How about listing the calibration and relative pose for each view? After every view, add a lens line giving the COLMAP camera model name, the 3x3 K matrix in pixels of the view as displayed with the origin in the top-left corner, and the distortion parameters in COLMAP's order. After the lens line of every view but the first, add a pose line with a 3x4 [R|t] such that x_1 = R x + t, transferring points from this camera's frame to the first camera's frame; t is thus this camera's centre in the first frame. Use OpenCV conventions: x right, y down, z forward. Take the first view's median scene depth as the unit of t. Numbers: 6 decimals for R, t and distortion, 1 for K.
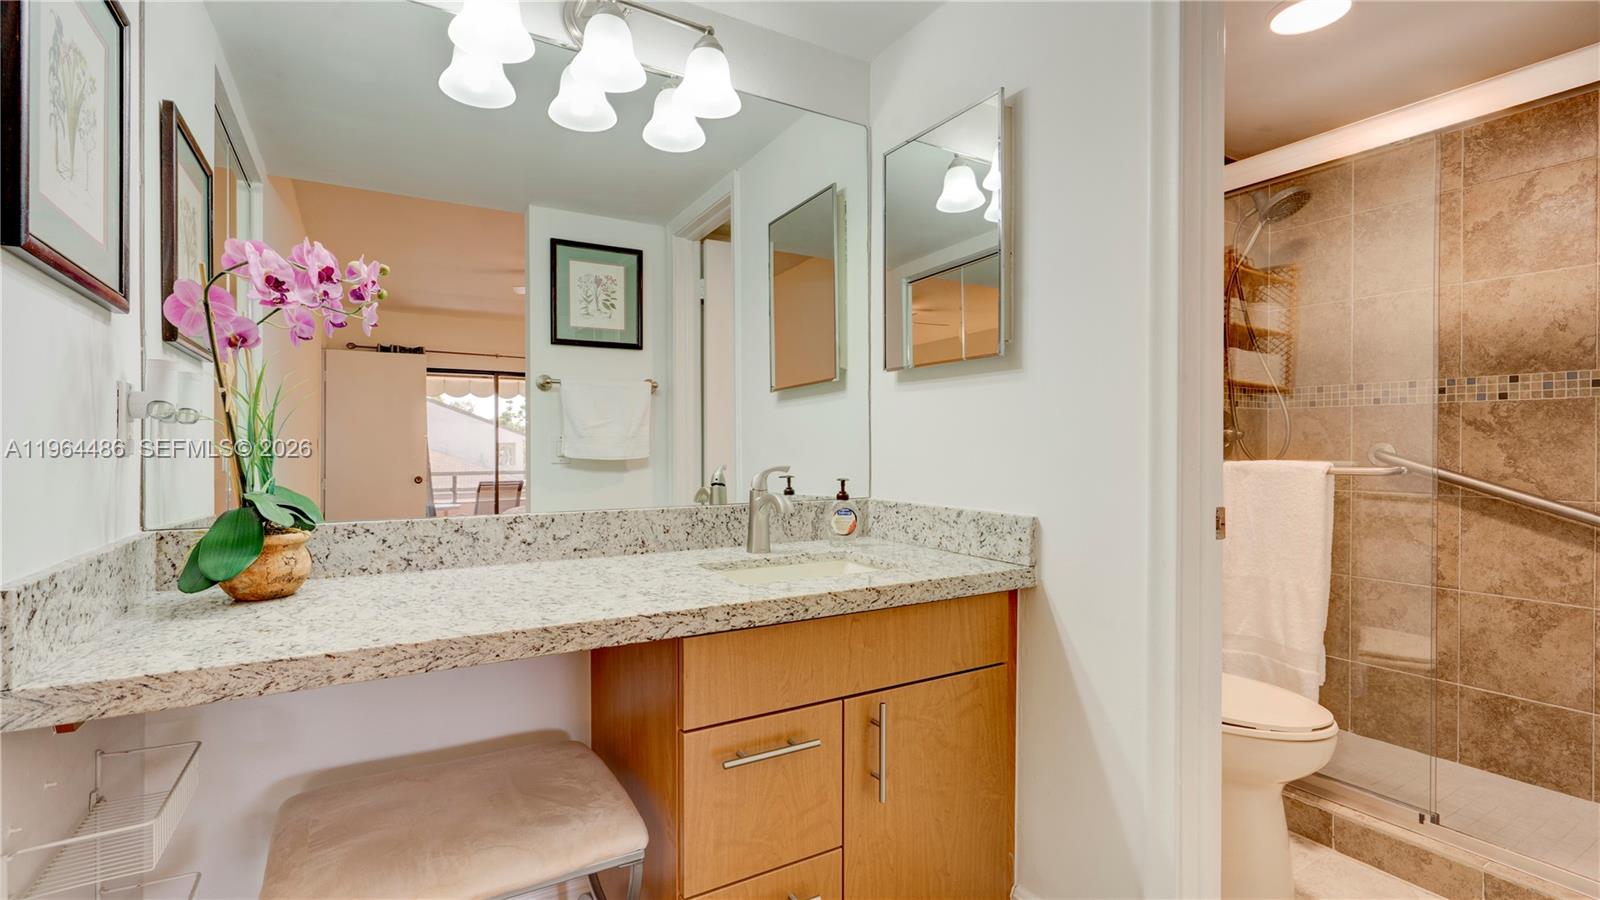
lens RADIAL K [[744.4, 0, 806.8], [0, 744.4, 450.7], [0, 0, 1]] dist [-0.003361, 0.003267]
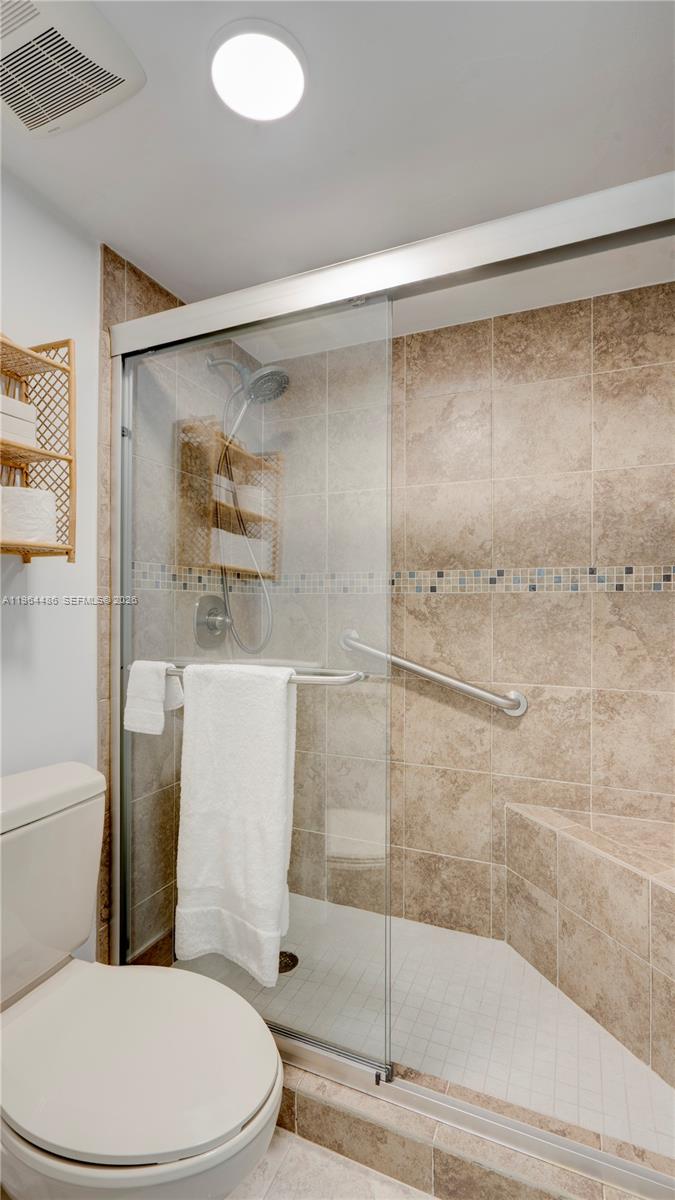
lens RADIAL K [[558.3, 0, 331.3], [0, 558.3, 605.4], [0, 0, 1]] dist [-0.003361, 0.003267]
pose [[0.822145, 0.002851, 0.569271, 0.326969], [0.001960, 0.999967, -0.007839, -0.042572], [-0.569275, 0.007561, 0.822112, 0.392450]]
